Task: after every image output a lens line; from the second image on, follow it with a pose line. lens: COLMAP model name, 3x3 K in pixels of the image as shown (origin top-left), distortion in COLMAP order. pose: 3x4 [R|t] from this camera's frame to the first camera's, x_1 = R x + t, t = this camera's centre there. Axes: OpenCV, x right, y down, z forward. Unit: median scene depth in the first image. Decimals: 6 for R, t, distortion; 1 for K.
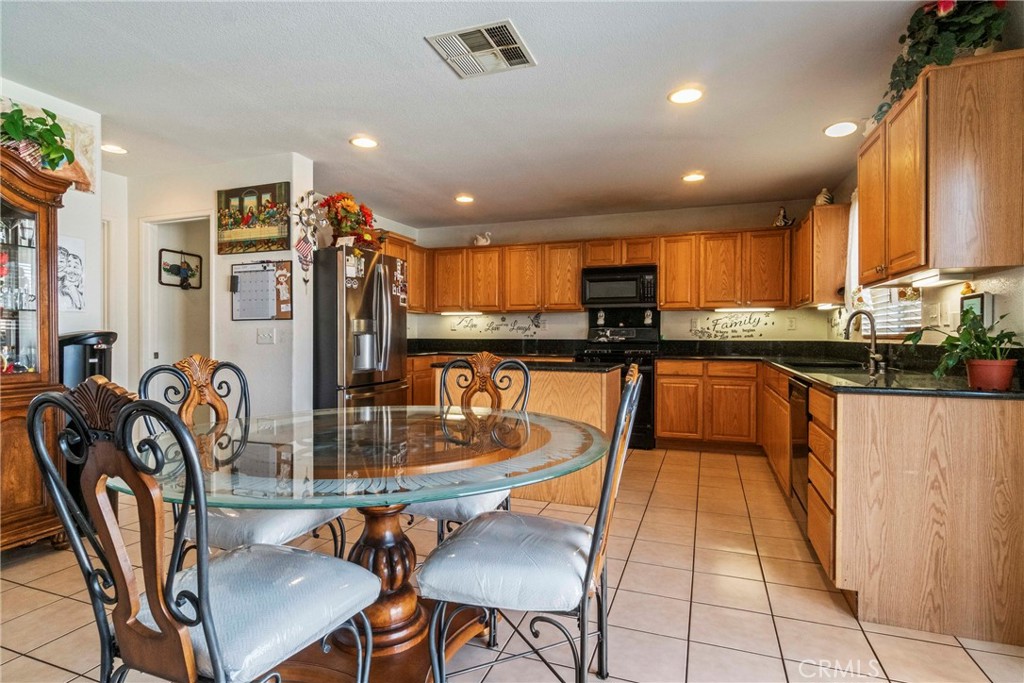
lens RADIAL K [[537.8, 0, 507.4], [0, 537.8, 340.0], [0, 0, 1]] dist [0.000067, -0.000385]
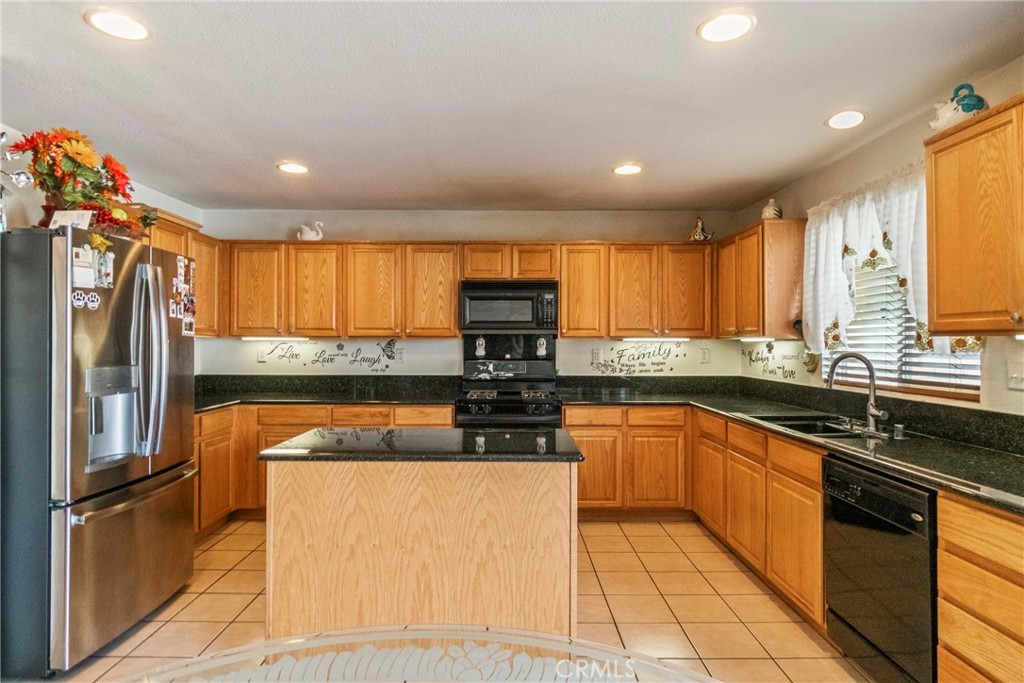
lens RADIAL K [[573.1, 0, 508.9], [0, 573.1, 338.3], [0, 0, 1]] dist [0.000749, -0.001753]
pose [[0.935359, 0.001968, 0.353695, -0.080681], [0.003419, 0.999888, -0.014604, -0.046225], [-0.353684, 0.014869, 0.935247, 0.264608]]
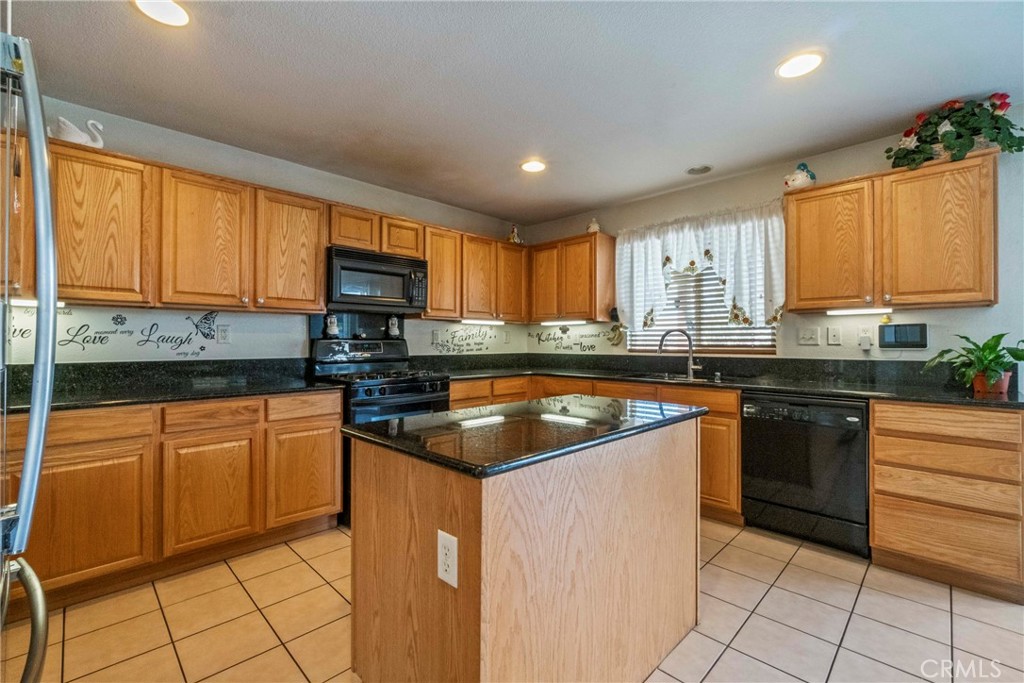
lens RADIAL K [[441.9, 0, 508.6], [0, 441.9, 340.6], [0, 0, 1]] dist [-0.004009, -0.000032]
pose [[0.415002, 0.002088, 0.909818, -0.263160], [0.008332, 0.999947, -0.006095, -0.018532], [-0.909782, 0.010110, 0.414963, 0.640814]]
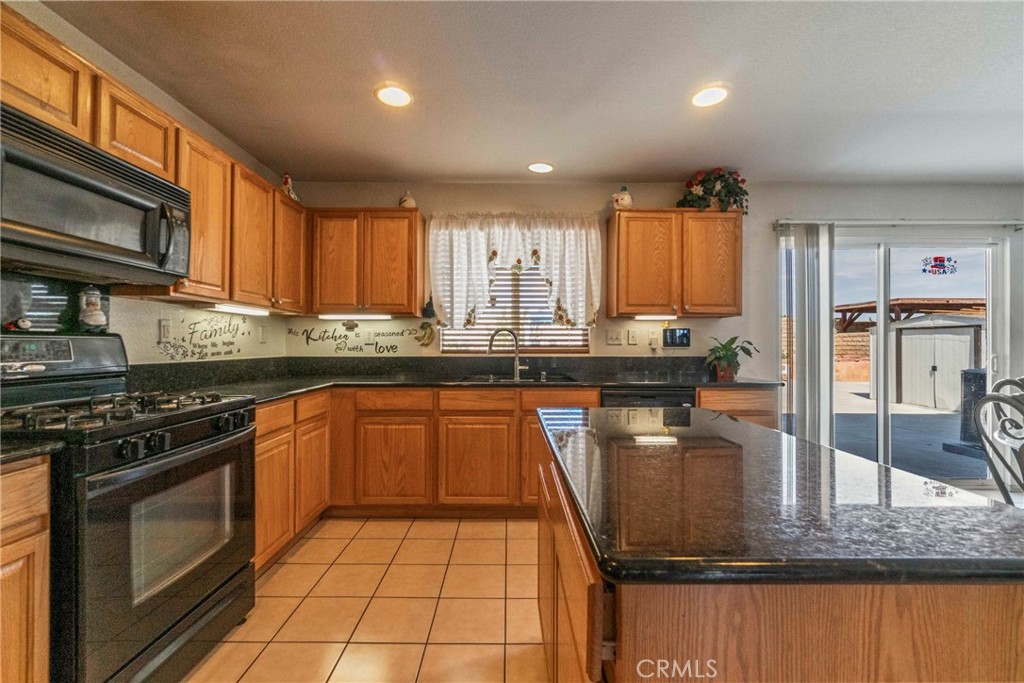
lens RADIAL K [[436.9, 0, 509.8], [0, 436.9, 342.2], [0, 0, 1]] dist [-0.001047, 0.000053]
pose [[-0.352359, 0.001385, 0.935864, -0.141925], [0.005813, 0.999983, 0.000709, -0.018366], [-0.935847, 0.005690, -0.352361, 0.903086]]
